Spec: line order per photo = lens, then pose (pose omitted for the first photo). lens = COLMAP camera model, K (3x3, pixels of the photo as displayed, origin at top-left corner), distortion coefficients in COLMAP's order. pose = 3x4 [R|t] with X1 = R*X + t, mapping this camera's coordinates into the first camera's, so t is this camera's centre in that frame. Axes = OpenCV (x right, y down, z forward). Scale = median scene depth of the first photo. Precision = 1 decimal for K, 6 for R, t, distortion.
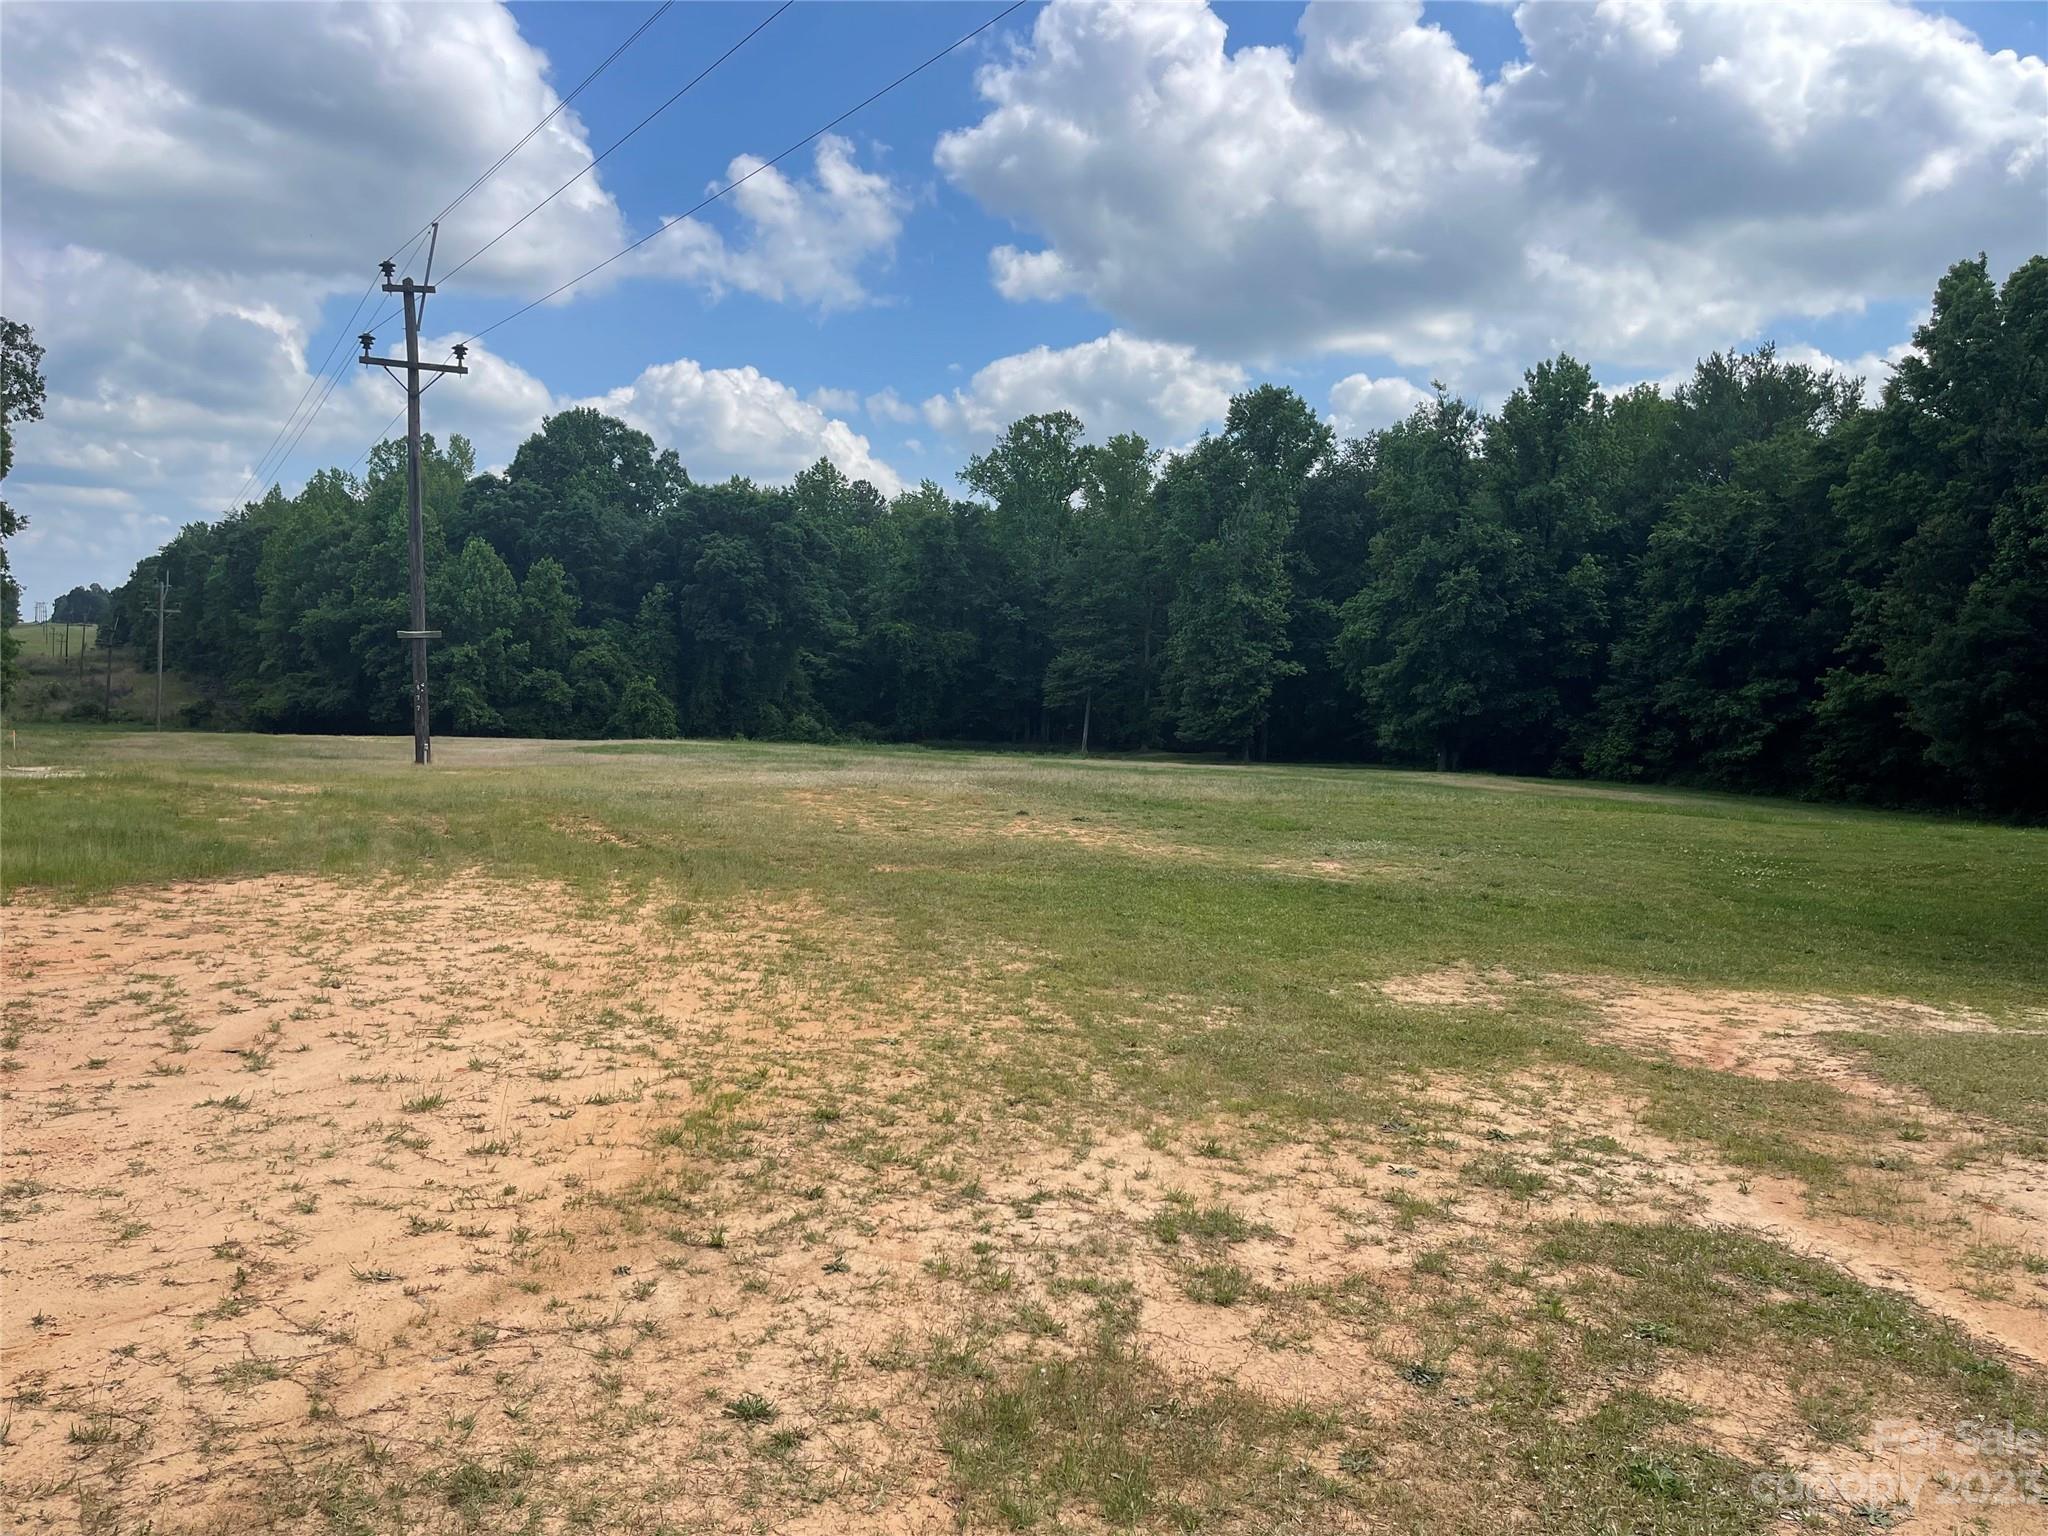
lens RADIAL K [[1551.3, 0, 1013.7], [0, 1551.3, 783.0], [0, 0, 1]] dist [0.075137, -0.093107]
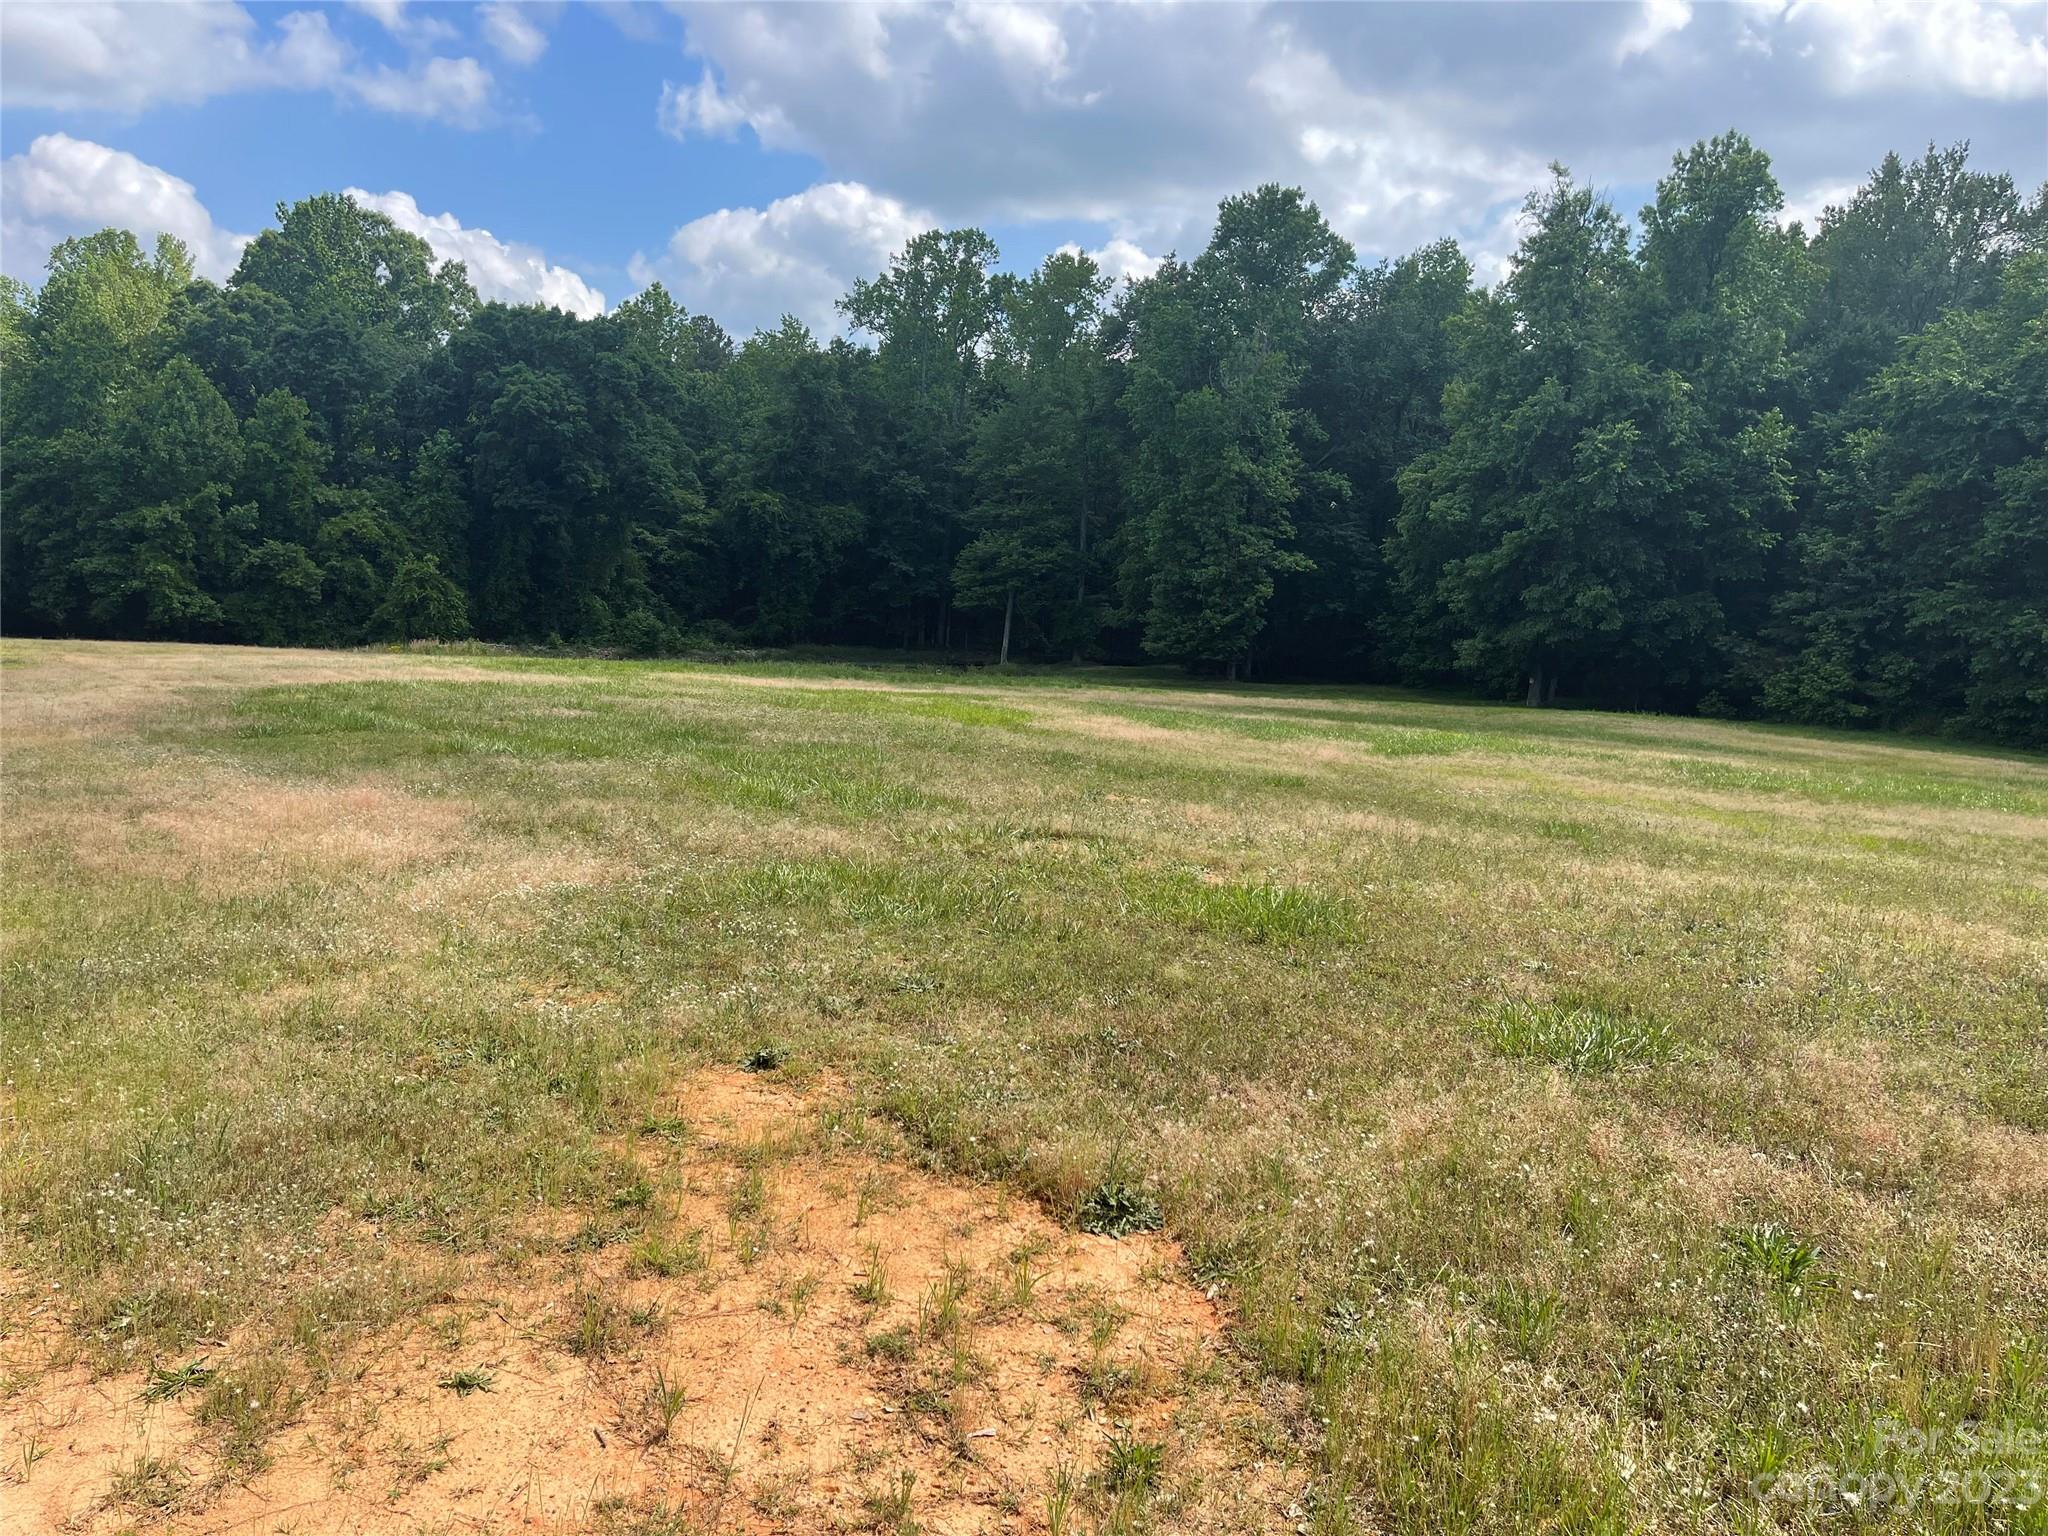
lens RADIAL K [[1551.3, 0, 1013.7], [0, 1551.3, 783.0], [0, 0, 1]] dist [0.075137, -0.093107]
pose [[0.992276, 0.002648, 0.124019, -0.430029], [-0.011022, 0.997700, 0.066881, -0.110262], [-0.123557, -0.067731, 0.990023, 1.881247]]
